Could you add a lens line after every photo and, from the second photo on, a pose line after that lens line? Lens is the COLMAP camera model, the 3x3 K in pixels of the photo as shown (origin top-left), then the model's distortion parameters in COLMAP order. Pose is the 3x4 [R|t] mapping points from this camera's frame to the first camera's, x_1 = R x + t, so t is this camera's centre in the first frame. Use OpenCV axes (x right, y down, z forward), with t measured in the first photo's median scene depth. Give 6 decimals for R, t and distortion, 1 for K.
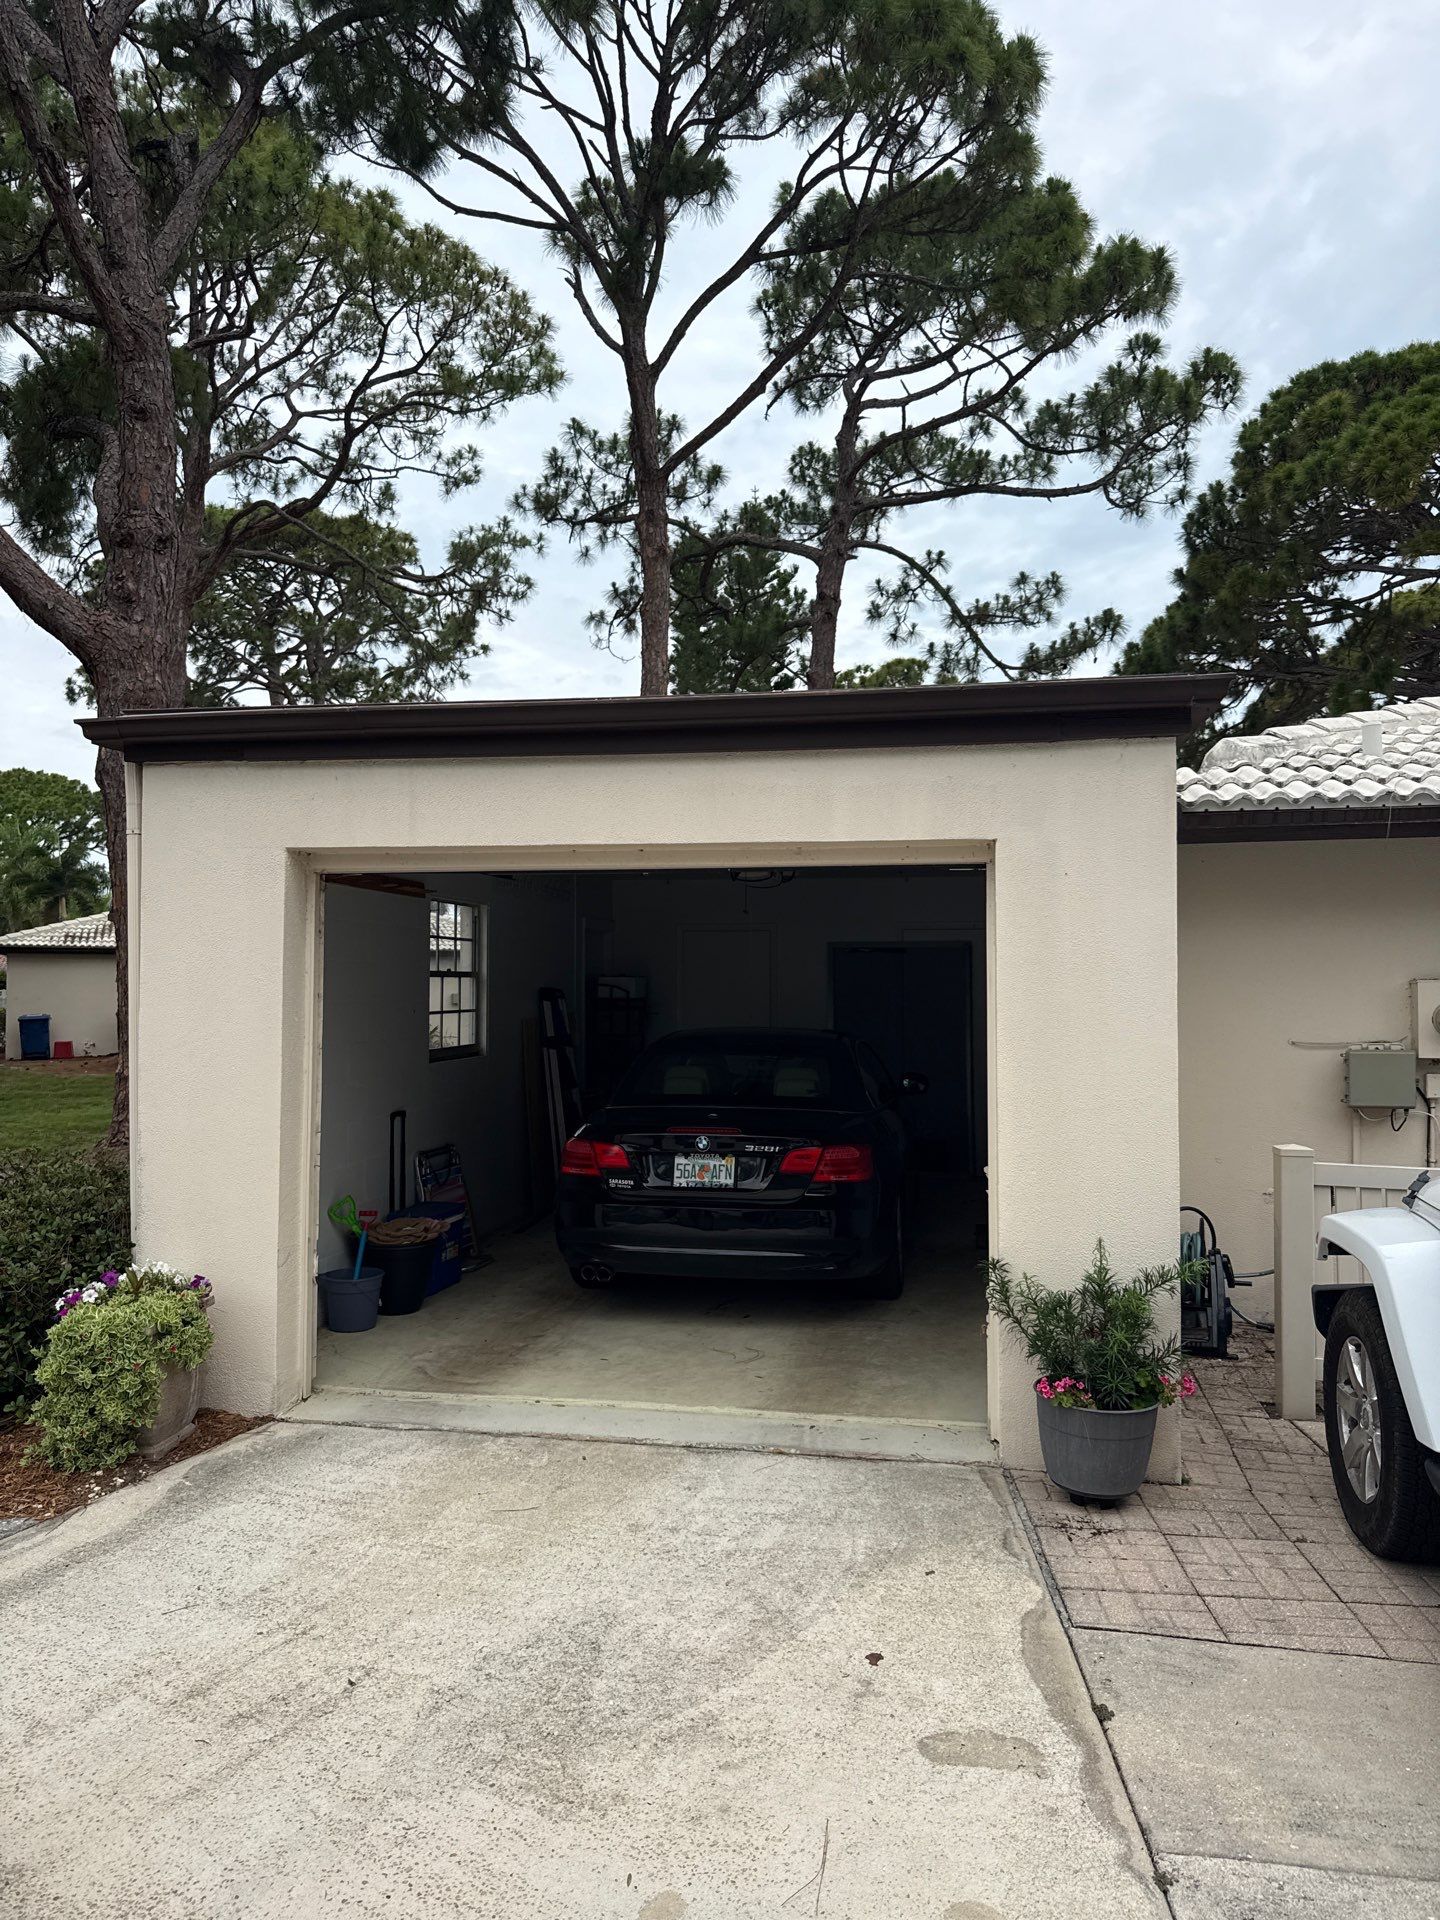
lens RADIAL K [[1347.3, 0, 715.9], [0, 1347.3, 964.1], [0, 0, 1]] dist [0.030688, -0.046187]
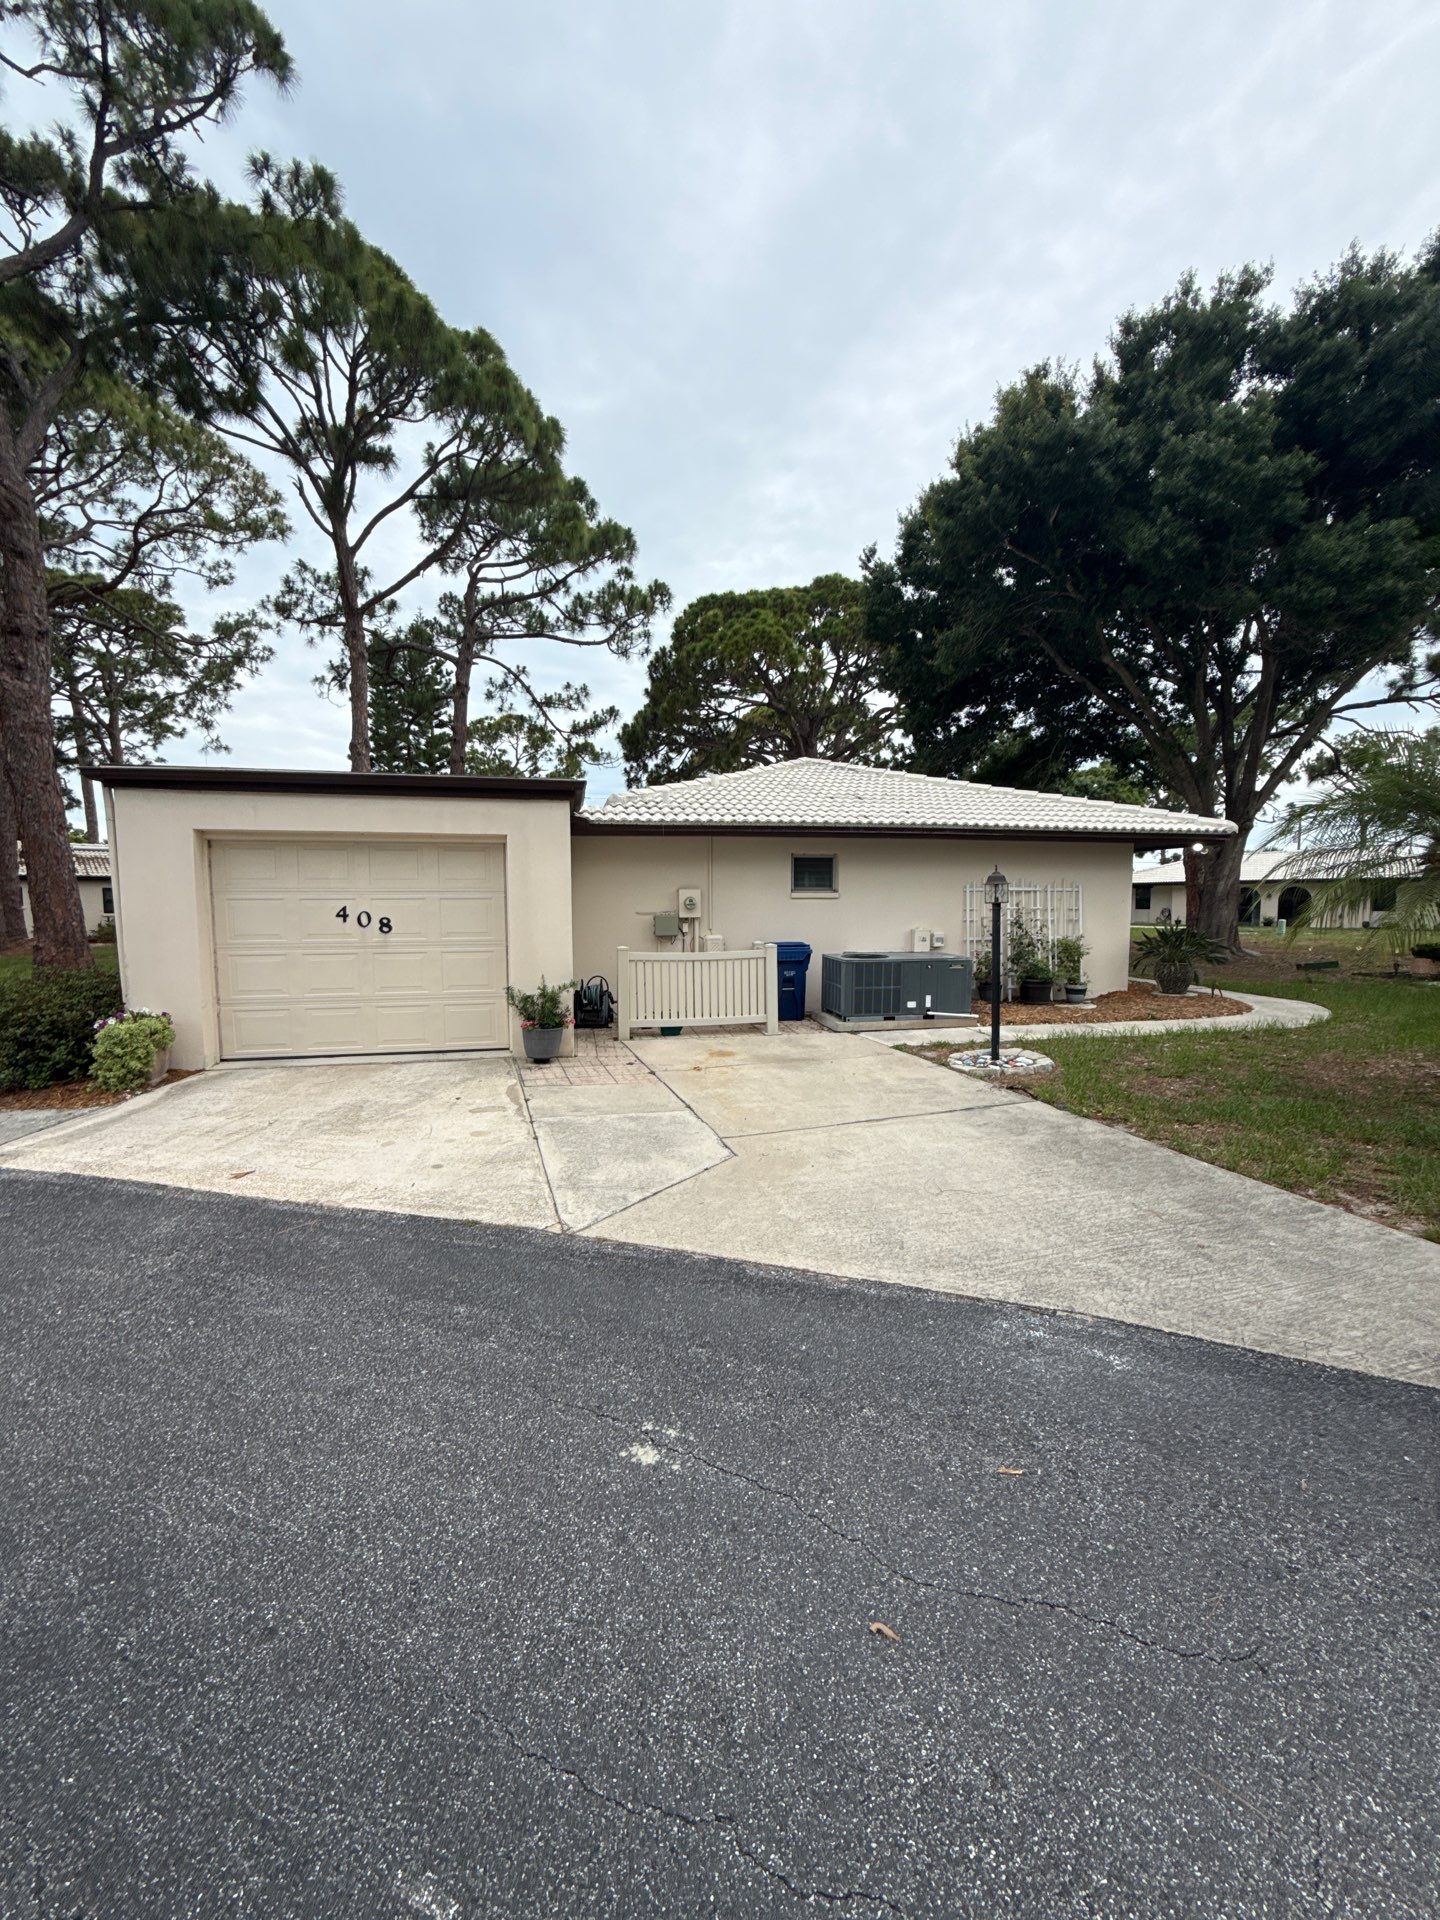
lens RADIAL K [[776.9, 0, 723.2], [0, 776.9, 963.0], [0, 0, 1]] dist [-0.001663, -0.000507]
pose [[0.926382, -0.034117, 0.375037, 0.003230], [-0.001366, 0.995577, 0.093939, 0.003864], [-0.376583, -0.087536, 0.922238, -0.136235]]
